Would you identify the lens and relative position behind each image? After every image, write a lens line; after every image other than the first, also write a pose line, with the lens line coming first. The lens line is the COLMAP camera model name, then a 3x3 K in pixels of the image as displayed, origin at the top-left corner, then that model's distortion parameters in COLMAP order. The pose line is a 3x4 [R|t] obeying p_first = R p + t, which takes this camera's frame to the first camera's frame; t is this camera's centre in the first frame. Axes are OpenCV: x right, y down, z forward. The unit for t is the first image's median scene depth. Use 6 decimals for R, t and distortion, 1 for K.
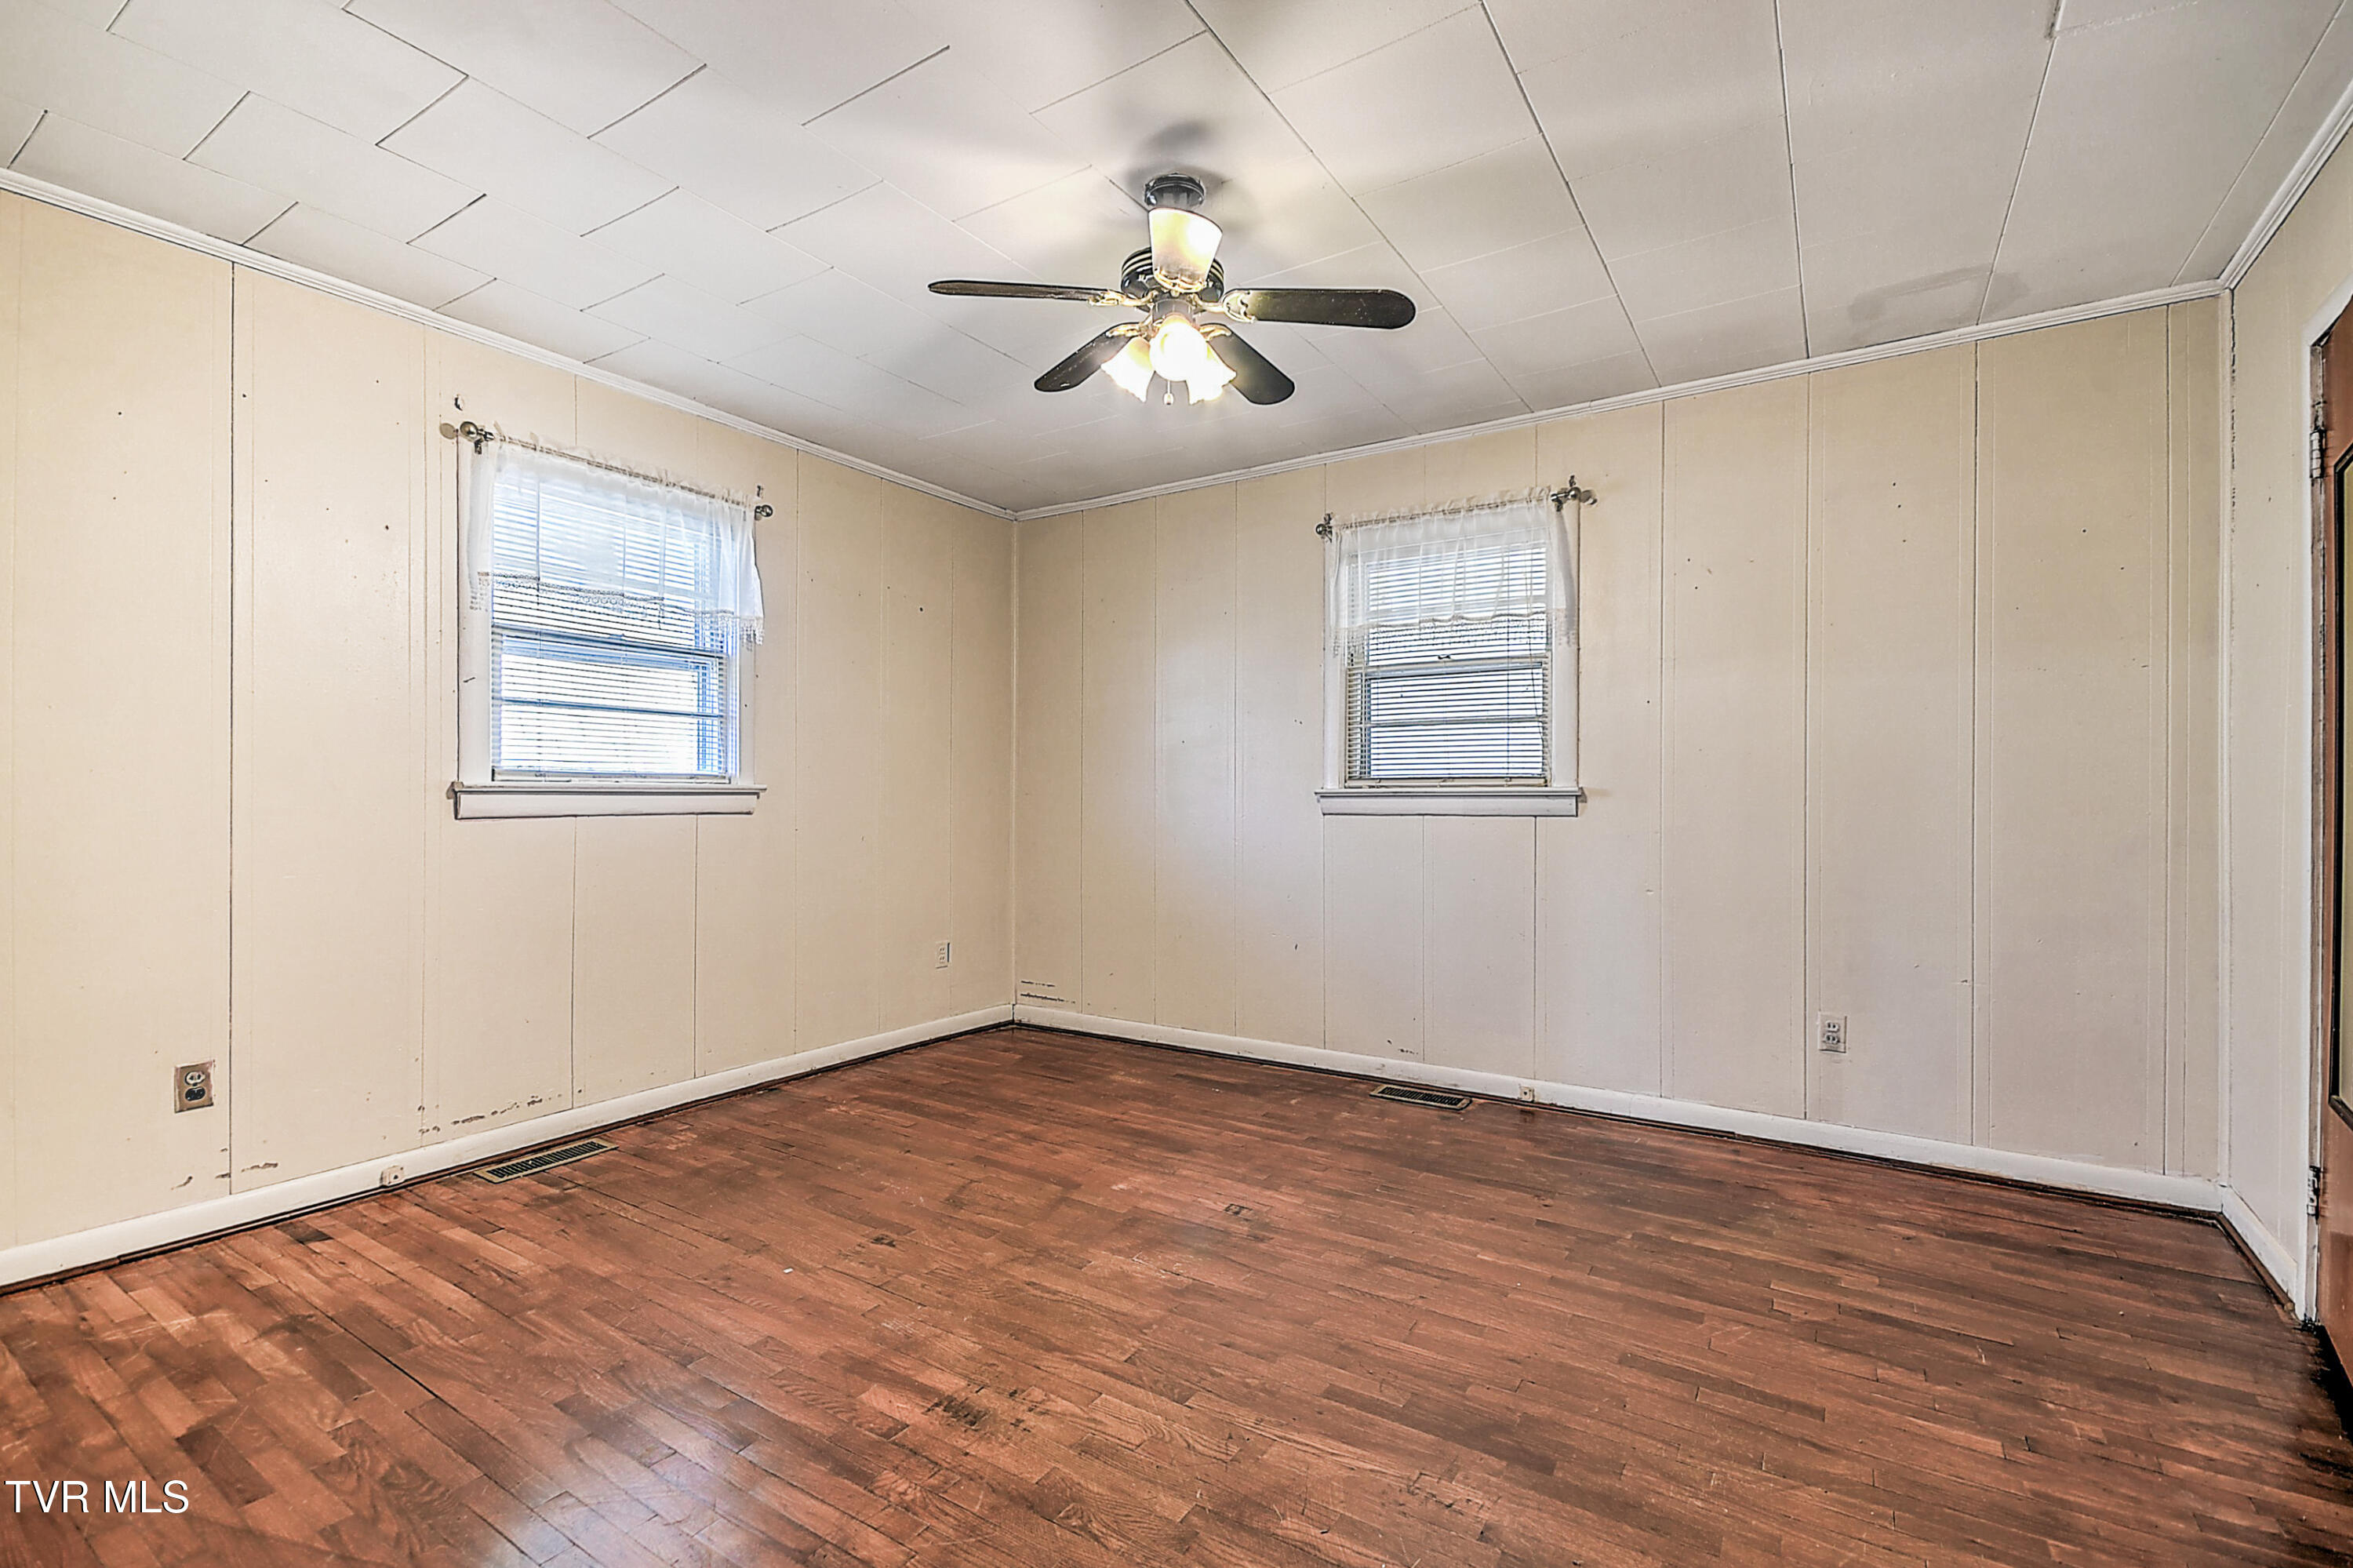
lens RADIAL K [[1028.1, 0, 1179.4], [0, 1028.1, 791.8], [0, 0, 1]] dist [0.007603, -0.000187]
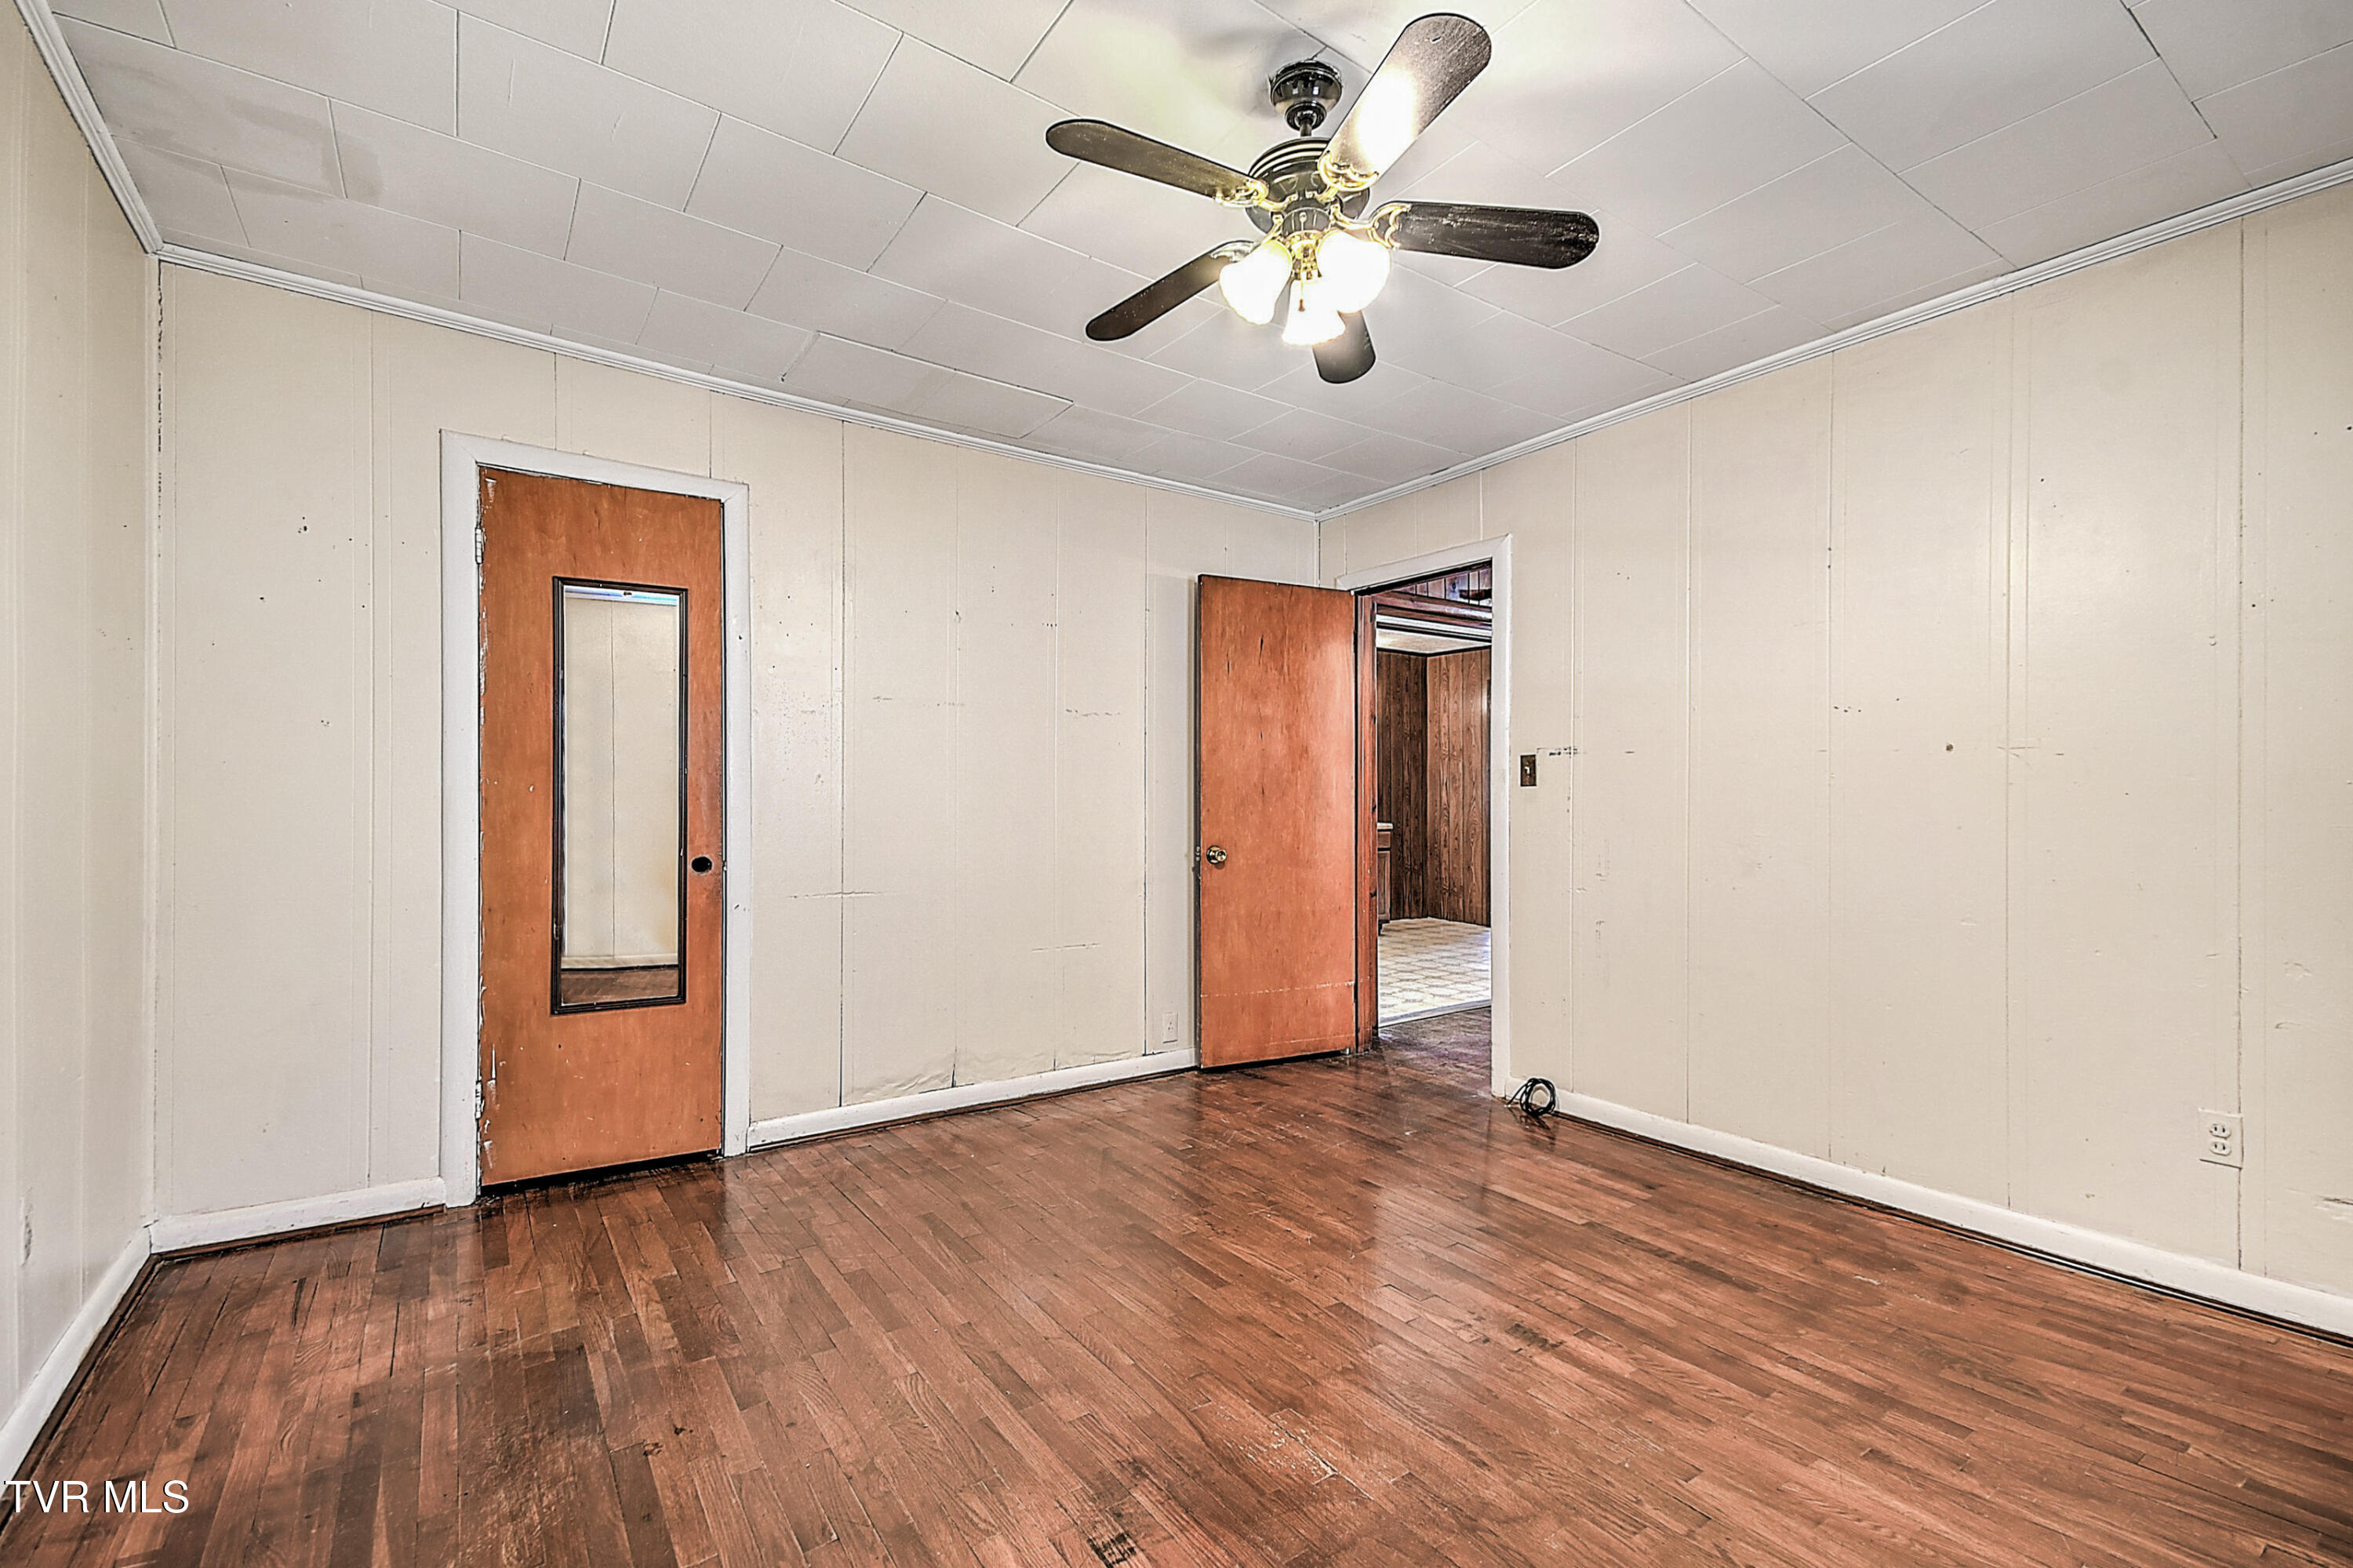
lens RADIAL K [[1028.1, 0, 1174.9], [0, 1028.1, 796.9], [0, 0, 1]] dist [0.007603, -0.000187]
pose [[-0.927825, -0.001316, 0.373014, -0.245236], [-0.004216, 0.999967, -0.006959, 0.001927], [-0.372993, -0.008029, -0.927799, 2.014433]]
